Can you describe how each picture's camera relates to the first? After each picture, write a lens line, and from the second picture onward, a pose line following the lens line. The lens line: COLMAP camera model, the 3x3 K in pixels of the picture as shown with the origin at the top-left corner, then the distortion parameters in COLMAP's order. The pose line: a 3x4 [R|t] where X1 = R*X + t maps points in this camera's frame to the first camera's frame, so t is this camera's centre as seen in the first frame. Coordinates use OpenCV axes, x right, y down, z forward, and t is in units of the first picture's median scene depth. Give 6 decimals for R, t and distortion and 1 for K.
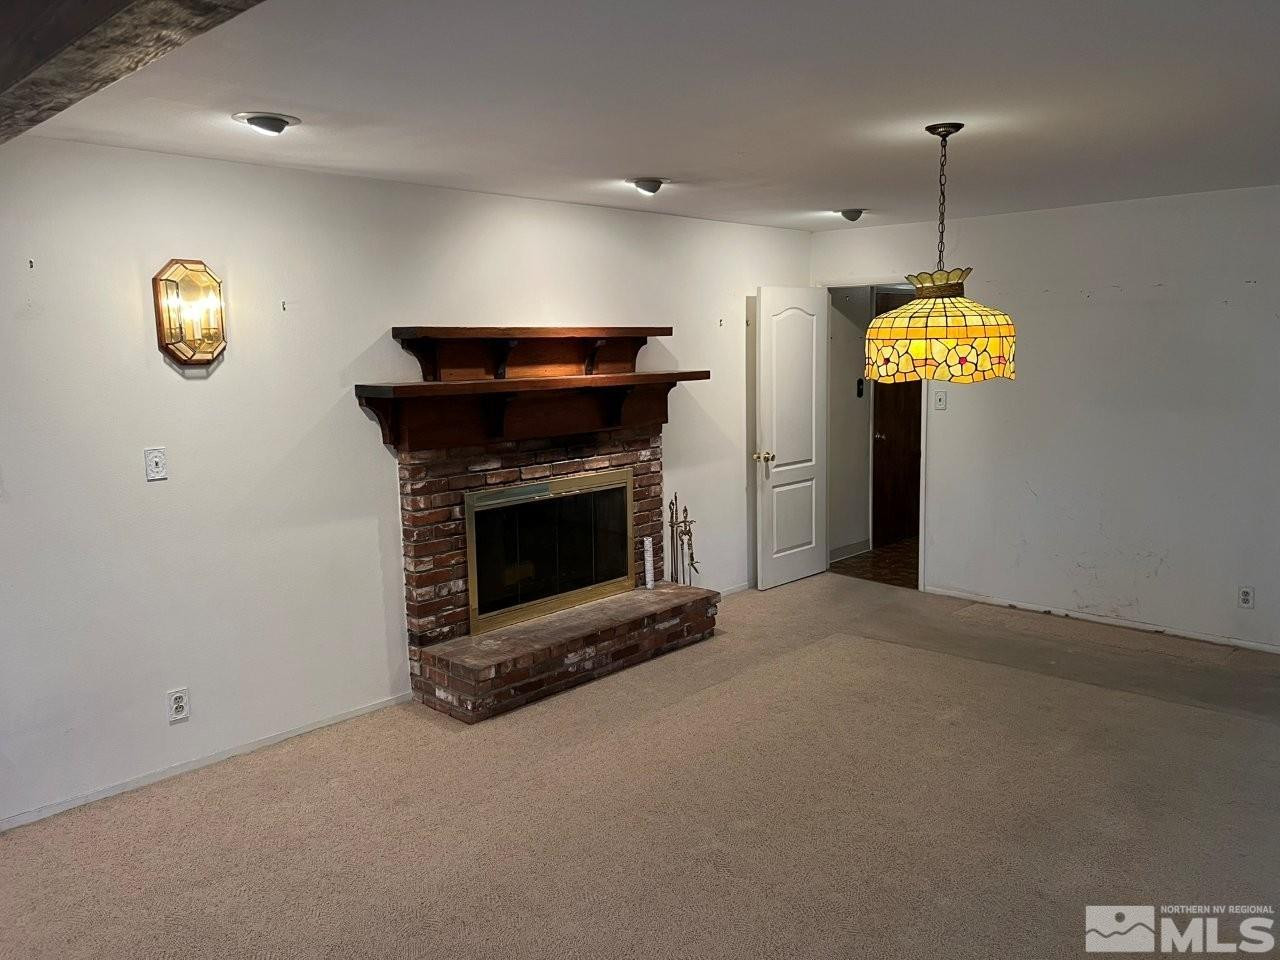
lens RADIAL K [[960.4, 0, 640.3], [0, 960.4, 478.5], [0, 0, 1]] dist [0.062659, -0.064336]
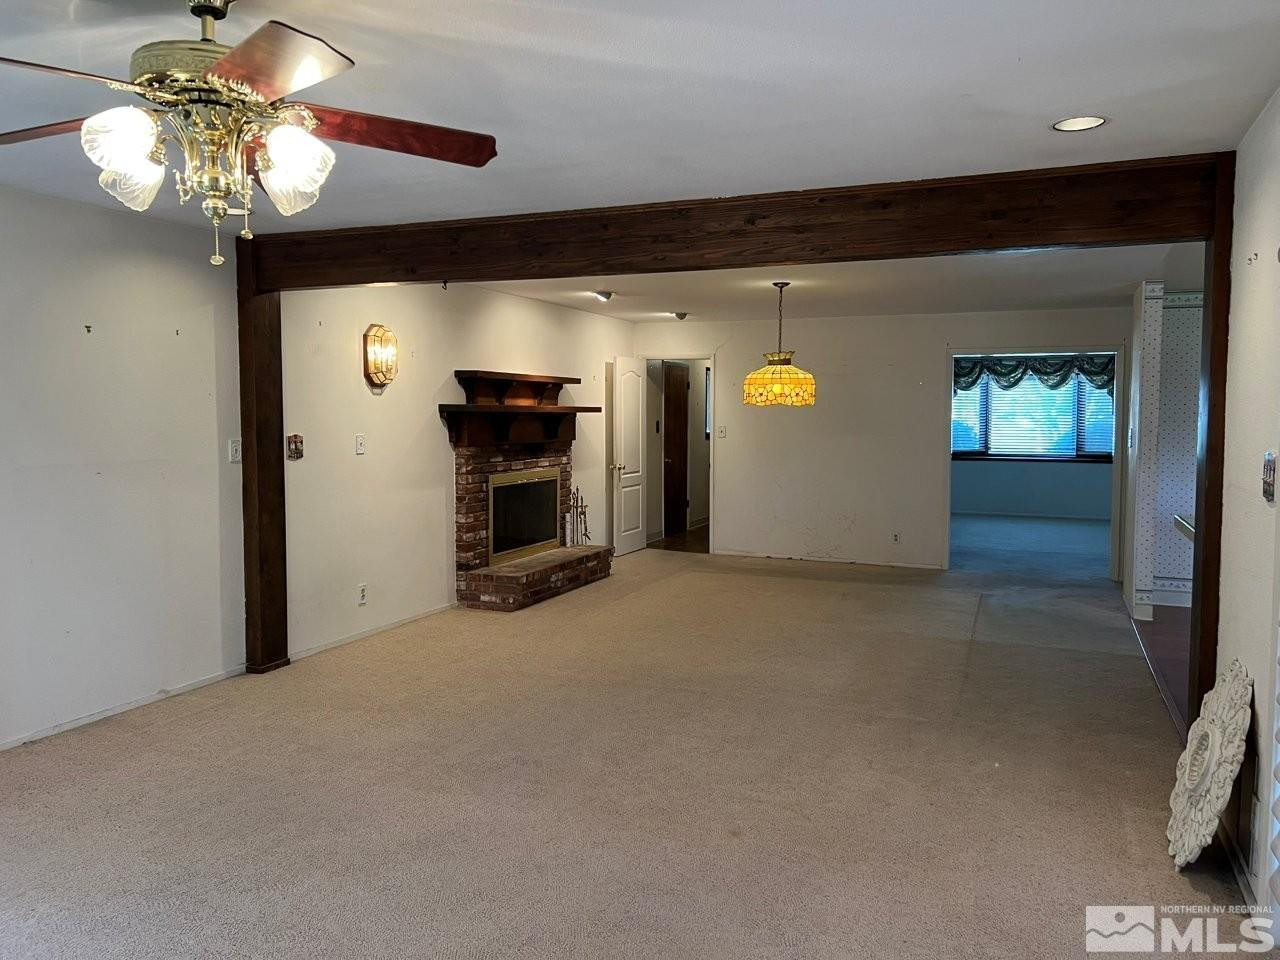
lens RADIAL K [[960.4, 0, 640.3], [0, 960.4, 478.5], [0, 0, 1]] dist [0.062659, -0.064336]
pose [[0.932445, -0.000111, 0.361312, -0.524751], [0.027233, 0.997177, -0.069975, 0.139173], [-0.360284, 0.075087, 0.929816, -0.570811]]
